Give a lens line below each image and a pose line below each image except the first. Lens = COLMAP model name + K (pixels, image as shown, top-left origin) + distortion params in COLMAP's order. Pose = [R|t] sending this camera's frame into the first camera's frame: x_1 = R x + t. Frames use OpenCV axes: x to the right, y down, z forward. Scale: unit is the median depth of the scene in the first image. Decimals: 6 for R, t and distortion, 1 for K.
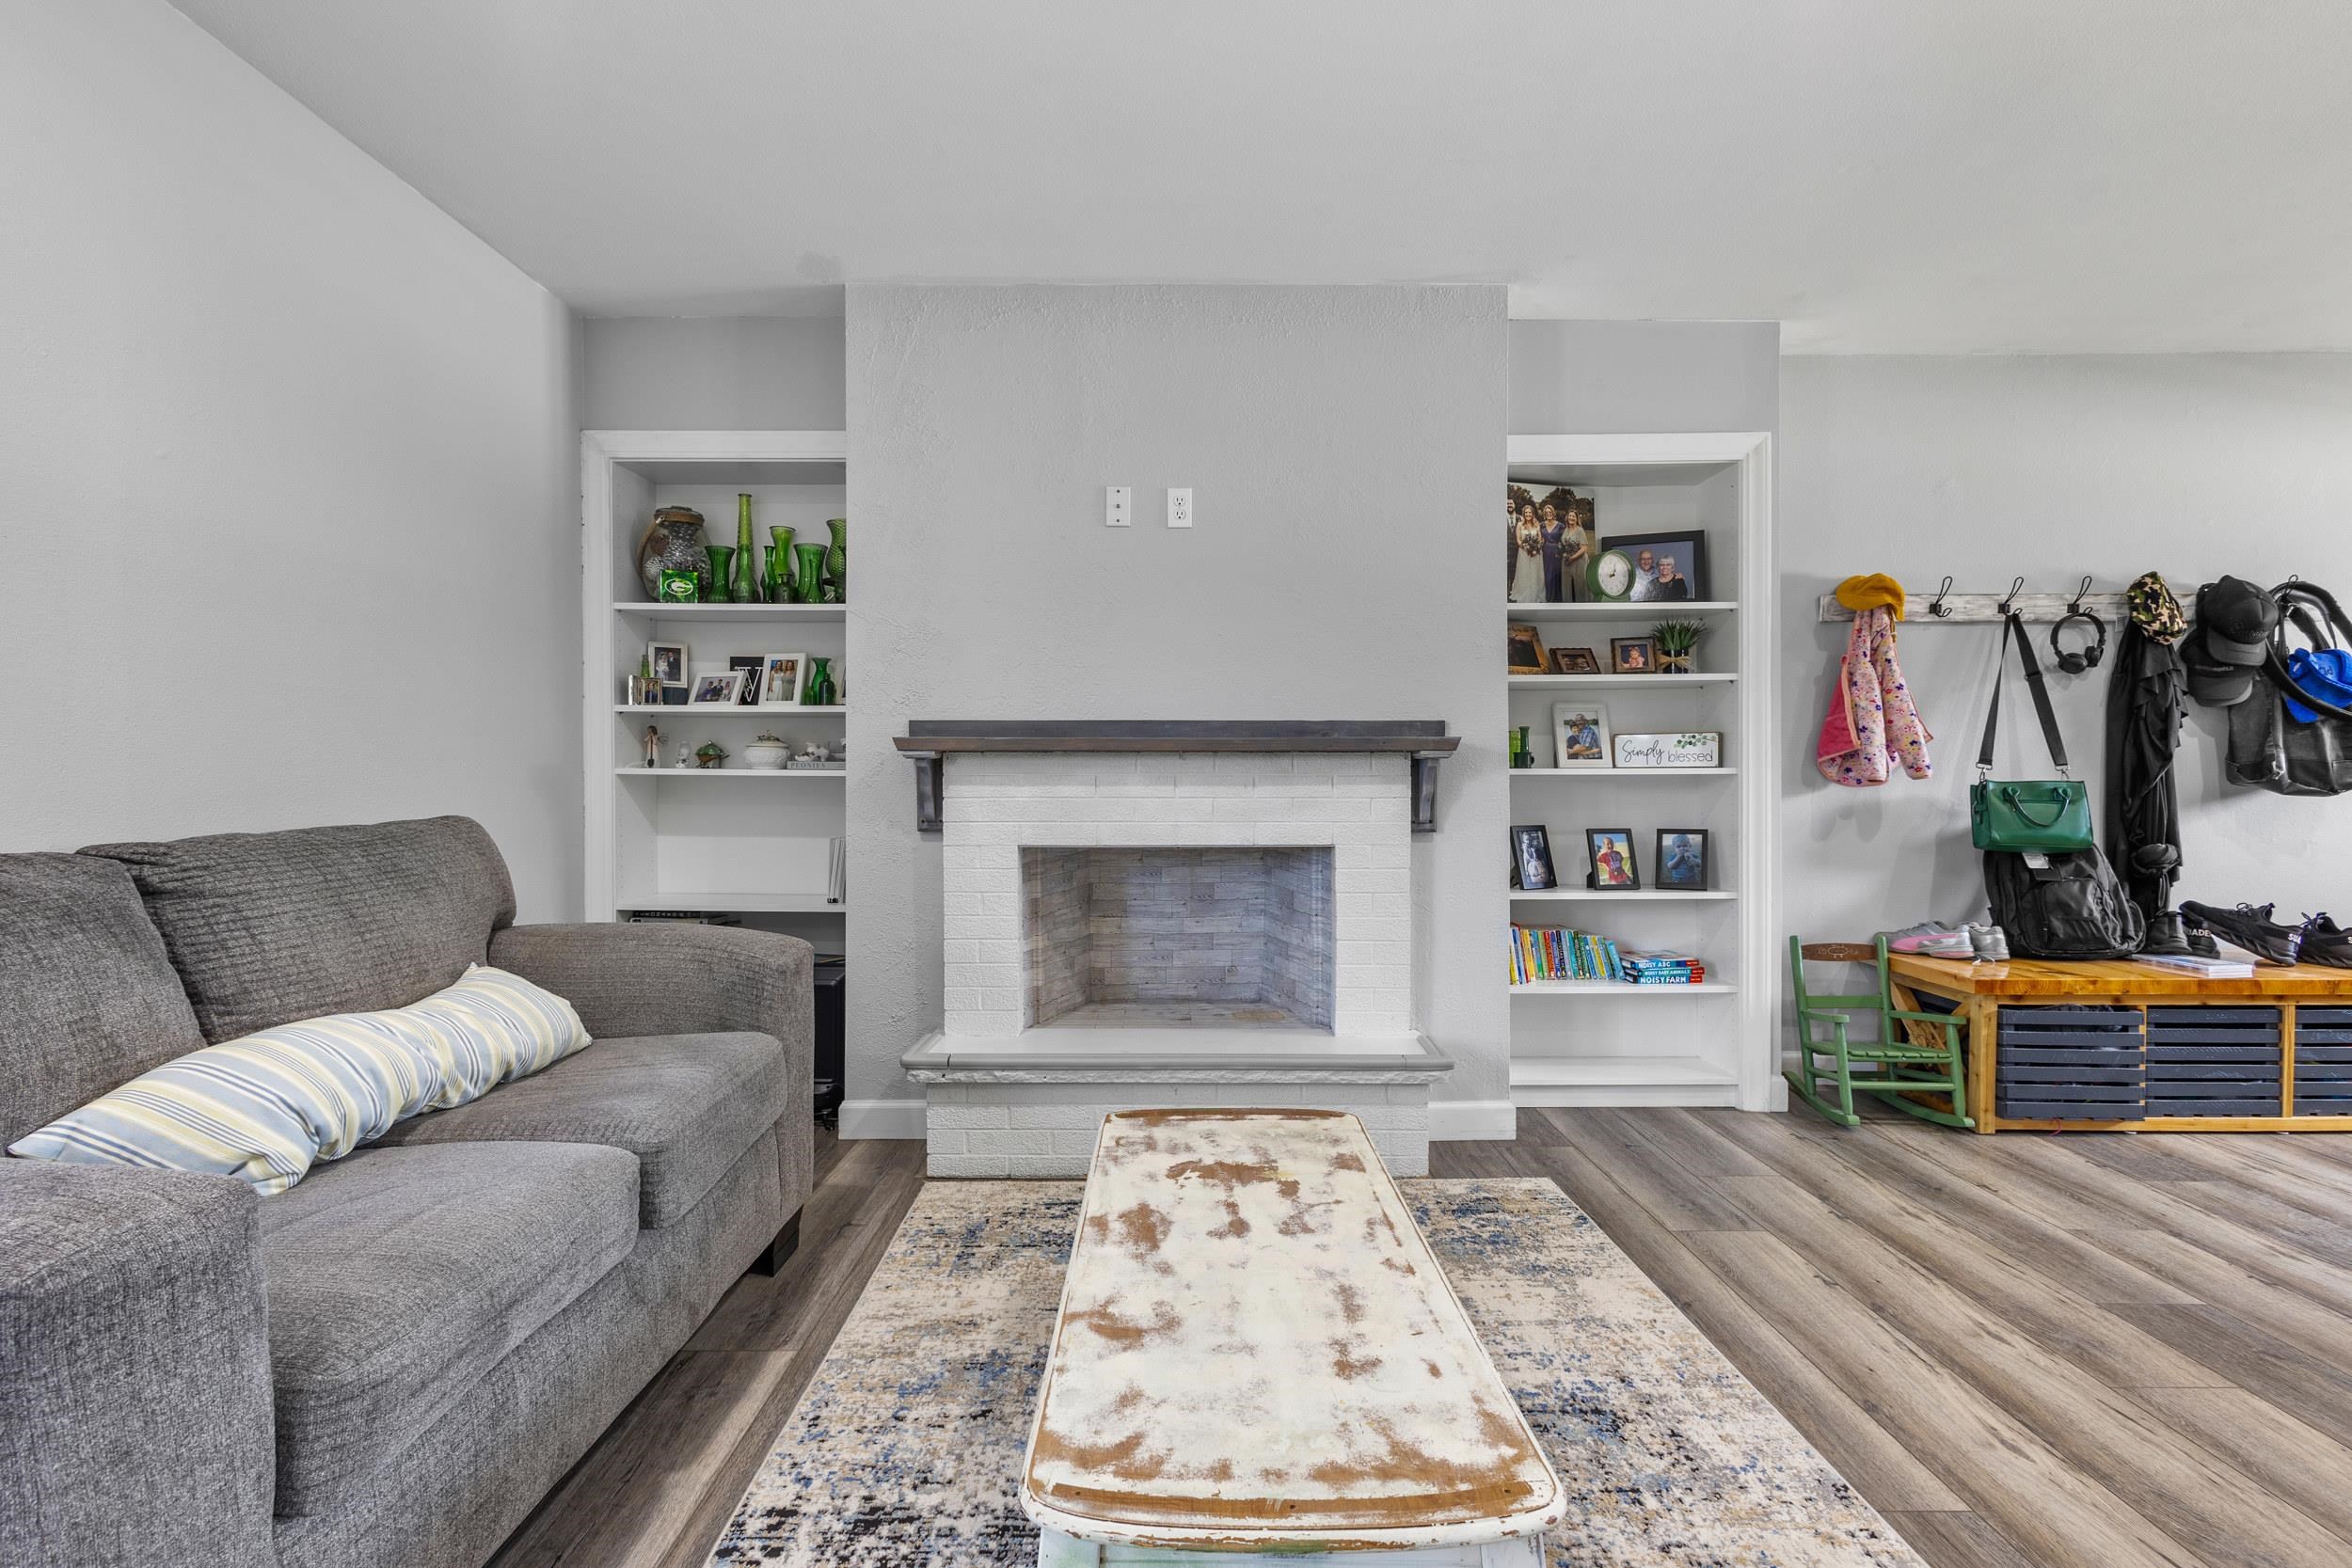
lens RADIAL K [[1079.5, 0, 1170.7], [0, 1079.5, 778.5], [0, 0, 1]] dist [0.000810, 0.000144]
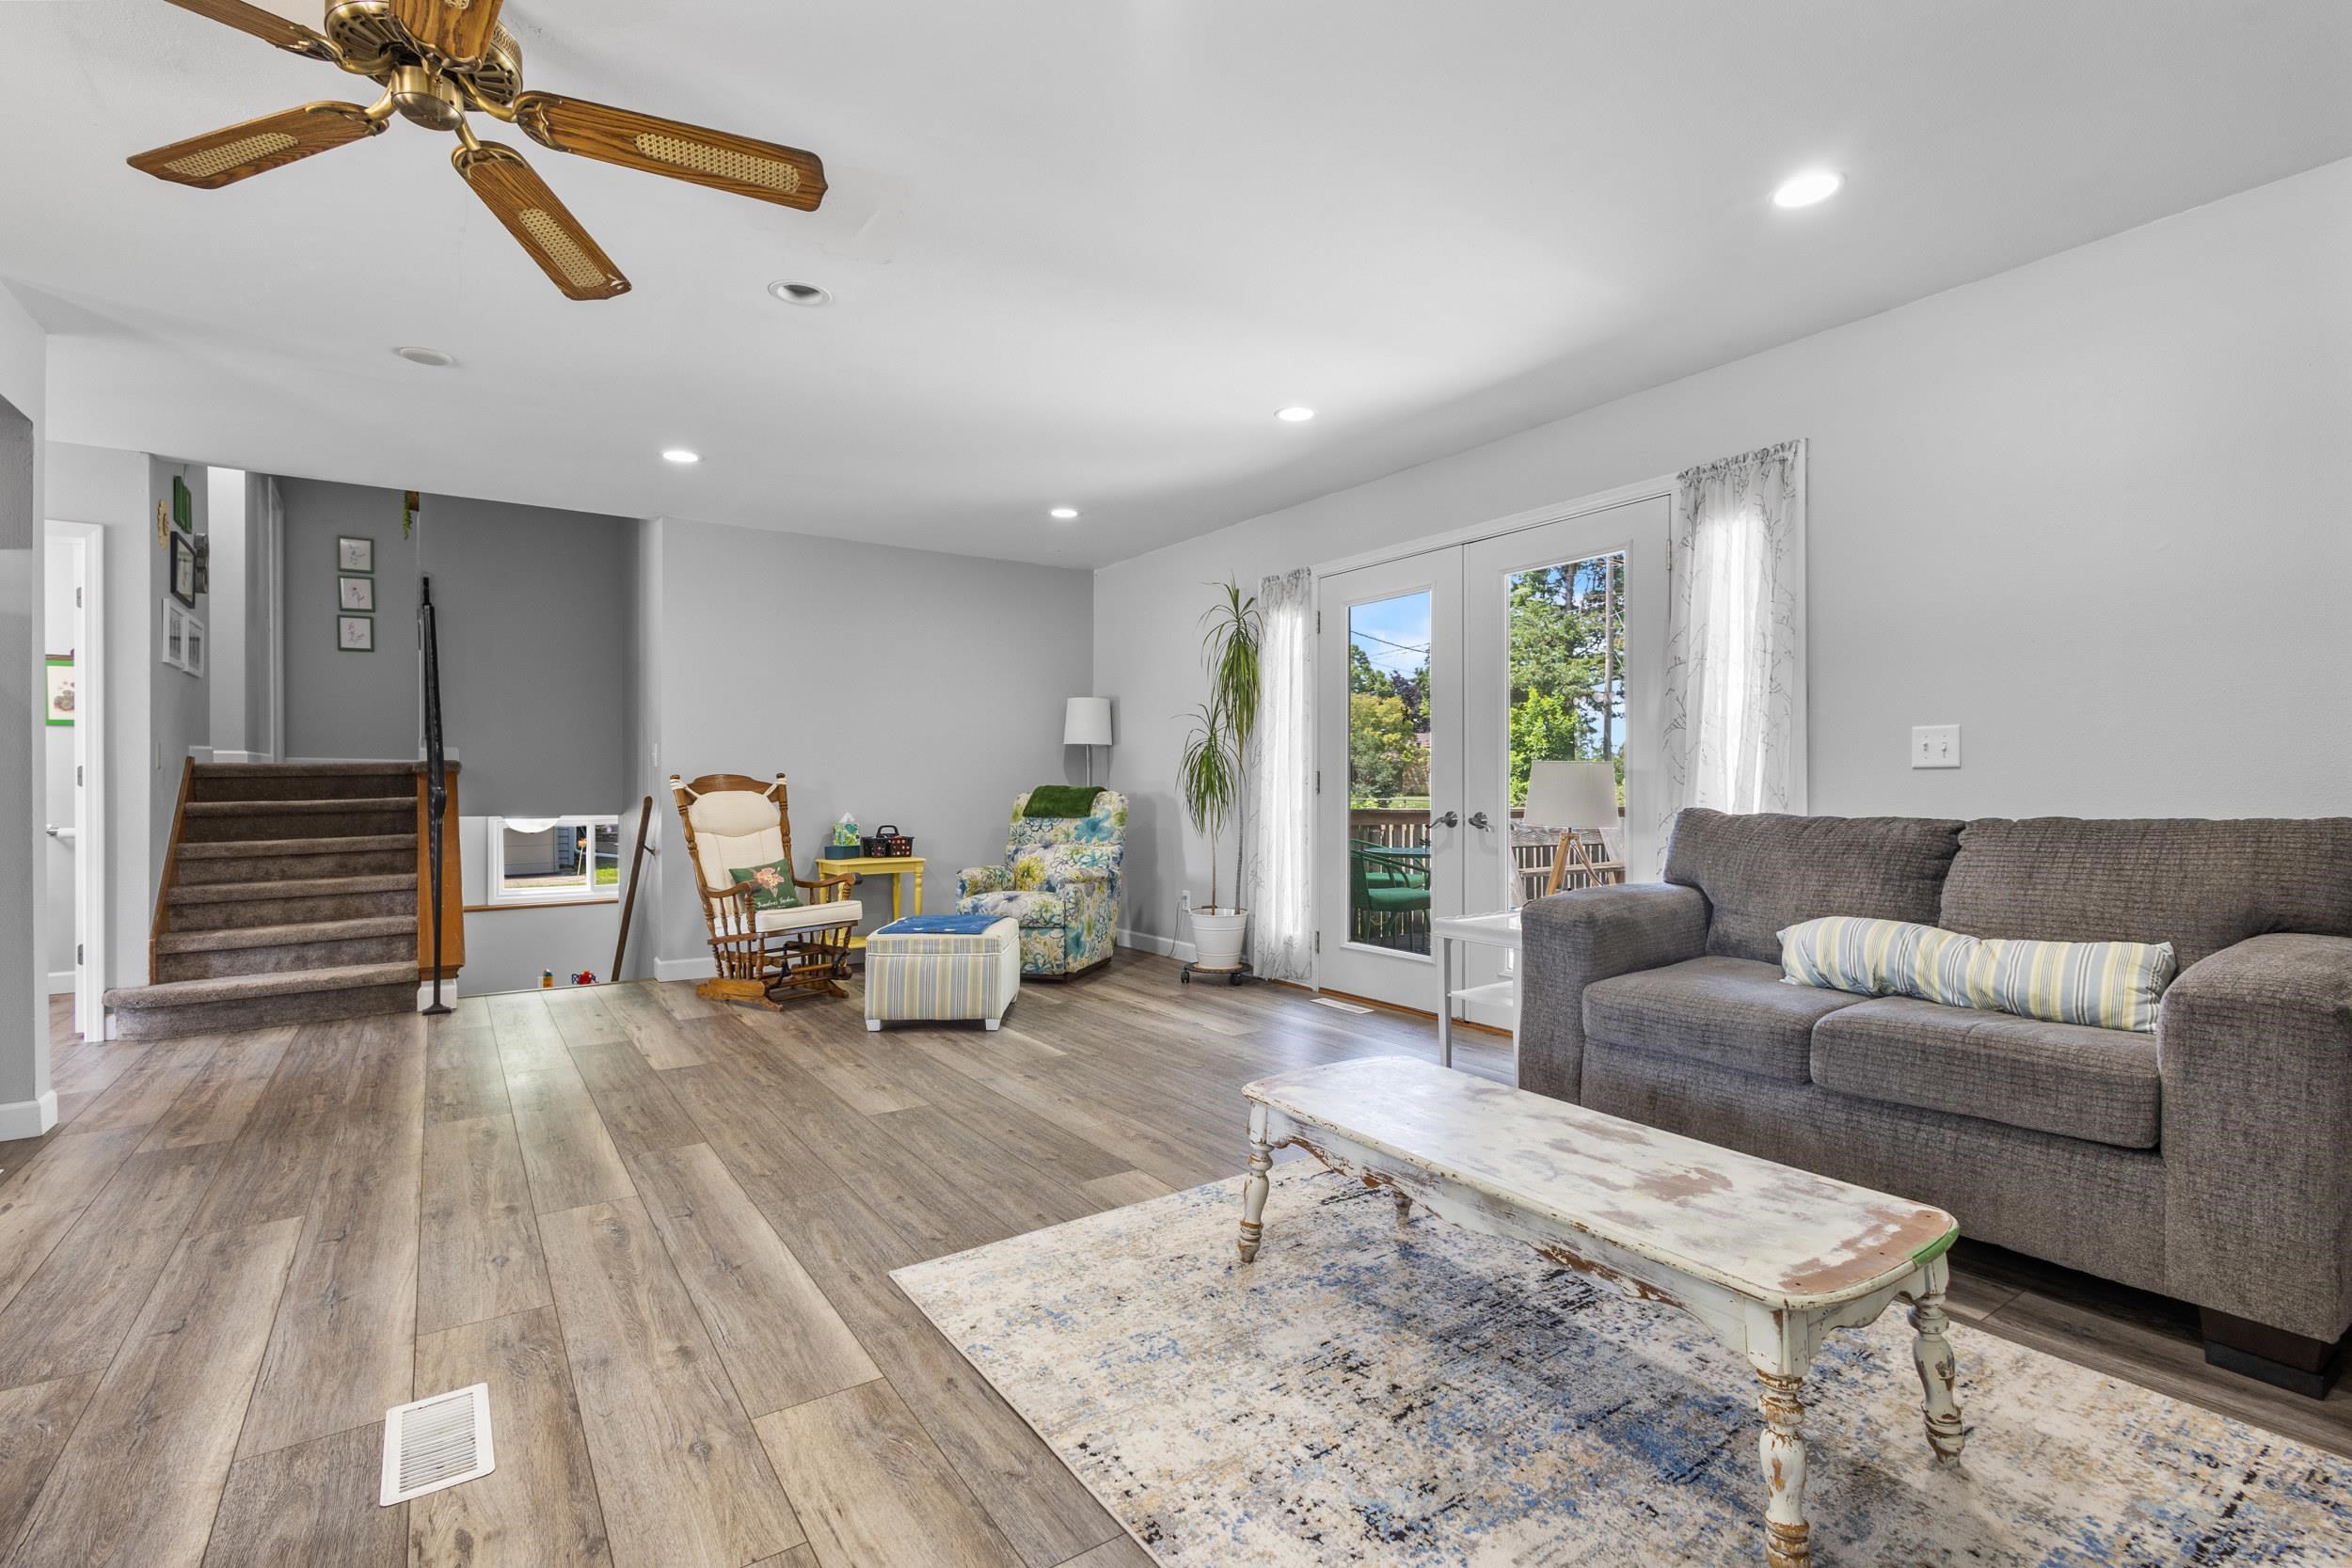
lens RADIAL K [[1079.5, 0, 1176.1], [0, 1079.5, 783.5], [0, 0, 1]] dist [0.000810, 0.000144]
pose [[-0.824032, 0.003378, -0.566533, 1.035098], [0.001997, 0.999993, 0.003057, -0.004502], [0.566540, 0.001388, -0.824033, 1.627663]]
